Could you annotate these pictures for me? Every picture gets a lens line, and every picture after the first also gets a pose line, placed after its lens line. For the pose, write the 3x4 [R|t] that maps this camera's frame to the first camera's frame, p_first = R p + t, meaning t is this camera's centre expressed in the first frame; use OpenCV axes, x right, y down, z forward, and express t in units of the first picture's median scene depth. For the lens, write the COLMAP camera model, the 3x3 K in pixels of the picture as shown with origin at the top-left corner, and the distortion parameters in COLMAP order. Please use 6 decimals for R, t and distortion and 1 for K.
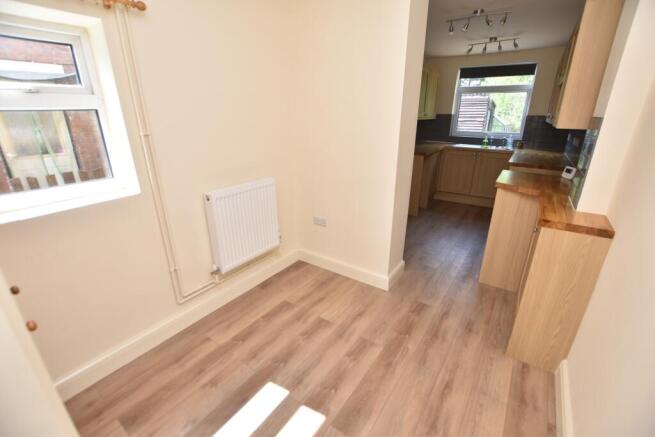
lens RADIAL K [[290.0, 0, 327.0], [0, 290.0, 220.4], [0, 0, 1]] dist [-0.024835, 0.000198]
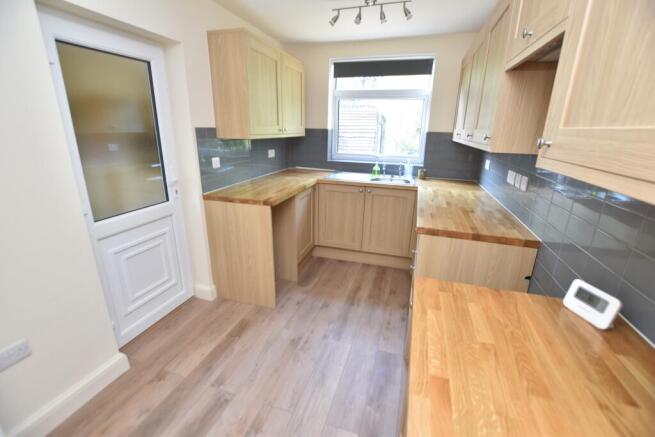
lens RADIAL K [[291.9, 0, 326.4], [0, 291.9, 215.6], [0, 0, 1]] dist [-0.001880, -0.000087]
pose [[0.953099, -0.069092, 0.294665, 0.223470], [0.086400, 0.995193, -0.046112, -0.141480], [-0.290063, 0.069408, 0.954487, 0.374312]]
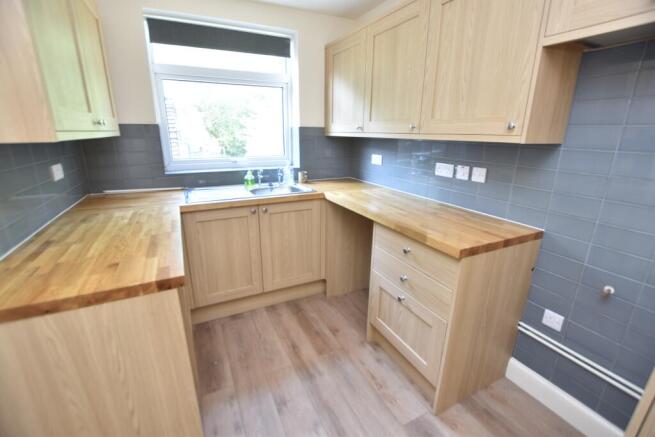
lens RADIAL K [[290.0, 0, 327.0], [0, 290.0, 220.4], [0, 0, 1]] dist [-0.024835, 0.000198]
pose [[0.486496, -0.250456, 0.837015, 0.173280], [0.296347, 0.948540, 0.111583, -0.217766], [-0.821888, 0.193762, 0.535683, 0.623936]]
